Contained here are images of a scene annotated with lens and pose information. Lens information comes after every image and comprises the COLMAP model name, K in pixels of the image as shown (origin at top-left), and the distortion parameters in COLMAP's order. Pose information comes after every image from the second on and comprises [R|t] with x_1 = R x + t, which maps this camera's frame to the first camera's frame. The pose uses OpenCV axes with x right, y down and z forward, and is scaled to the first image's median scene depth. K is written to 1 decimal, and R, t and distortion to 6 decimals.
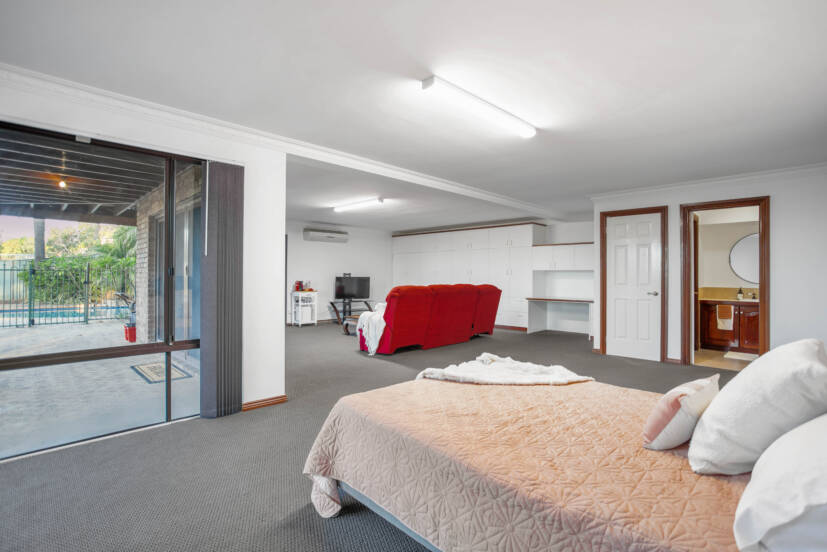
lens RADIAL K [[394.9, 0, 411.5], [0, 394.9, 273.3], [0, 0, 1]] dist [-0.000641, 0.000077]
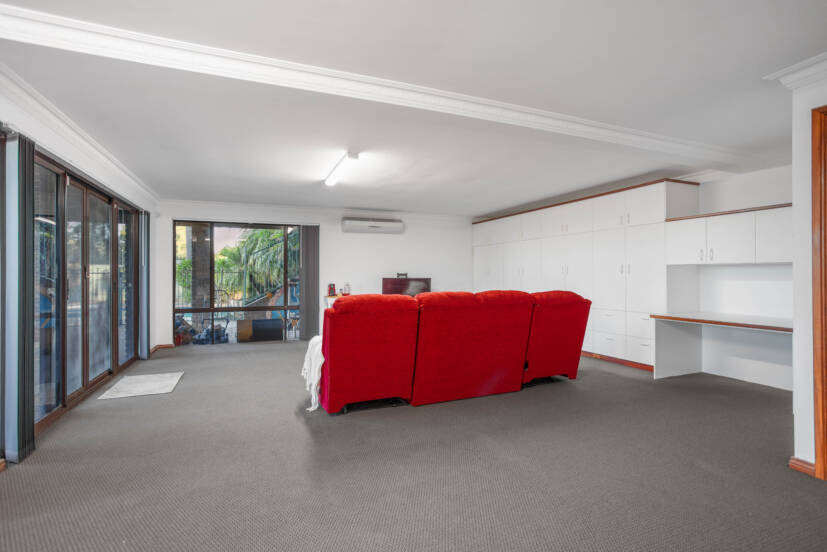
lens RADIAL K [[406.2, 0, 416.3], [0, 406.2, 277.2], [0, 0, 1]] dist [-0.000289, 0.000392]
pose [[0.928353, -0.005676, -0.371656, 0.195653], [0.009715, 0.999912, 0.008998, 0.001072], [0.371573, -0.011964, 0.928327, 0.343873]]
